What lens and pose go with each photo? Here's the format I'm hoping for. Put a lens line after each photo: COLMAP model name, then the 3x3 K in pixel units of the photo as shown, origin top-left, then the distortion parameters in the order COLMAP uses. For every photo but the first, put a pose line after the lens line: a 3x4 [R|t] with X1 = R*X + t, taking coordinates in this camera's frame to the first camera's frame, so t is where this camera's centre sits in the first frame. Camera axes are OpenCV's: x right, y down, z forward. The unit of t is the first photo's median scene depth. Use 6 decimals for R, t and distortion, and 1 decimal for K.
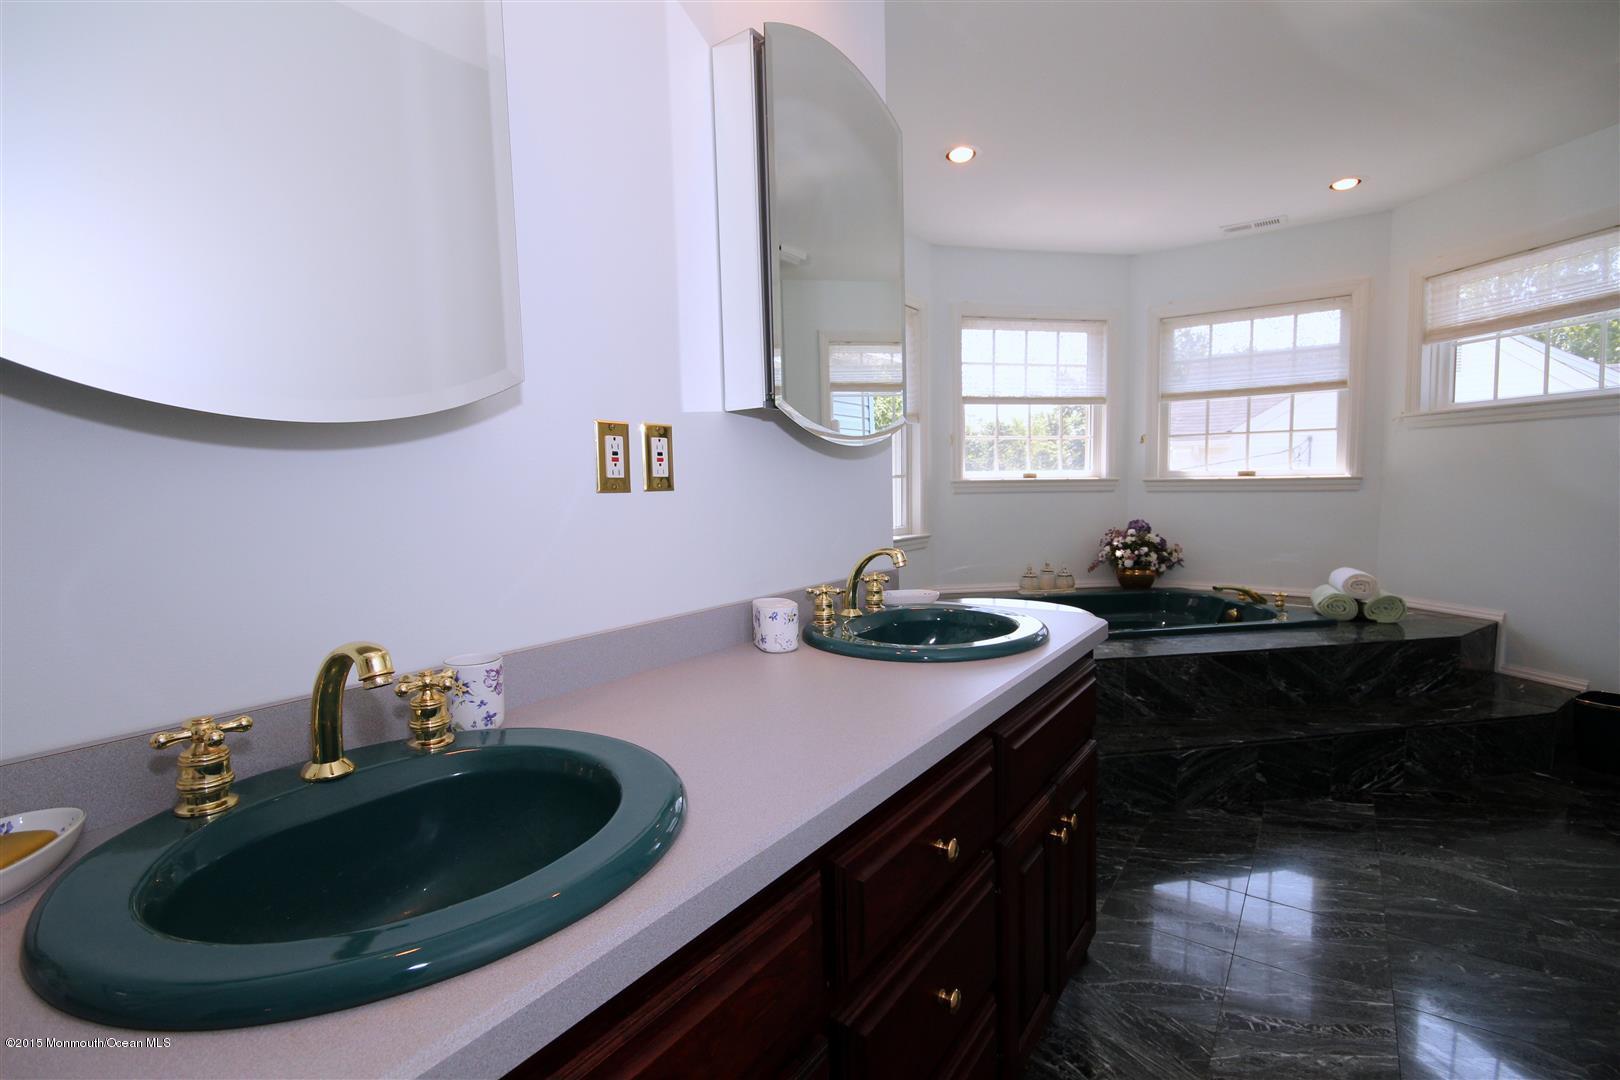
lens RADIAL K [[744.1, 0, 826.5], [0, 744.1, 543.7], [0, 0, 1]] dist [0.001160, -0.011481]
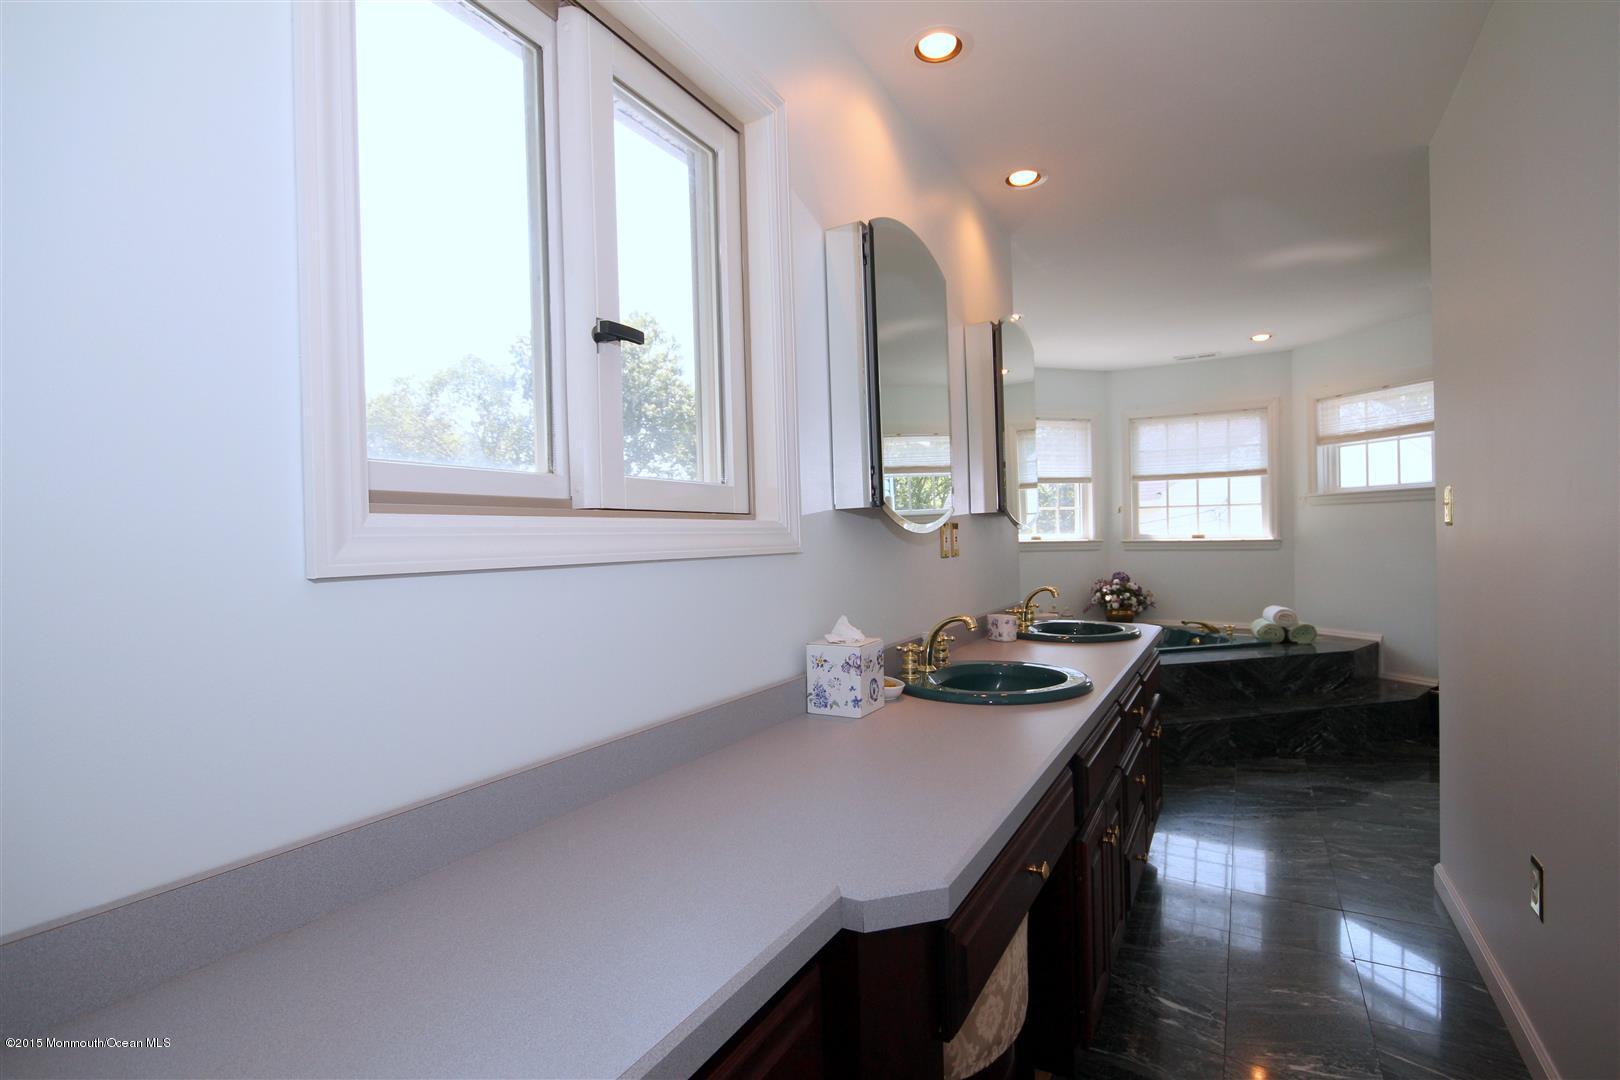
lens RADIAL K [[762.6, 0, 839.8], [0, 762.6, 539.4], [0, 0, 1]] dist [0.001366, 0.000337]
pose [[0.993991, -0.001054, 0.109454, -0.255122], [0.009670, 0.996890, -0.078216, 0.012388], [-0.109031, 0.078805, 0.990910, -0.323715]]
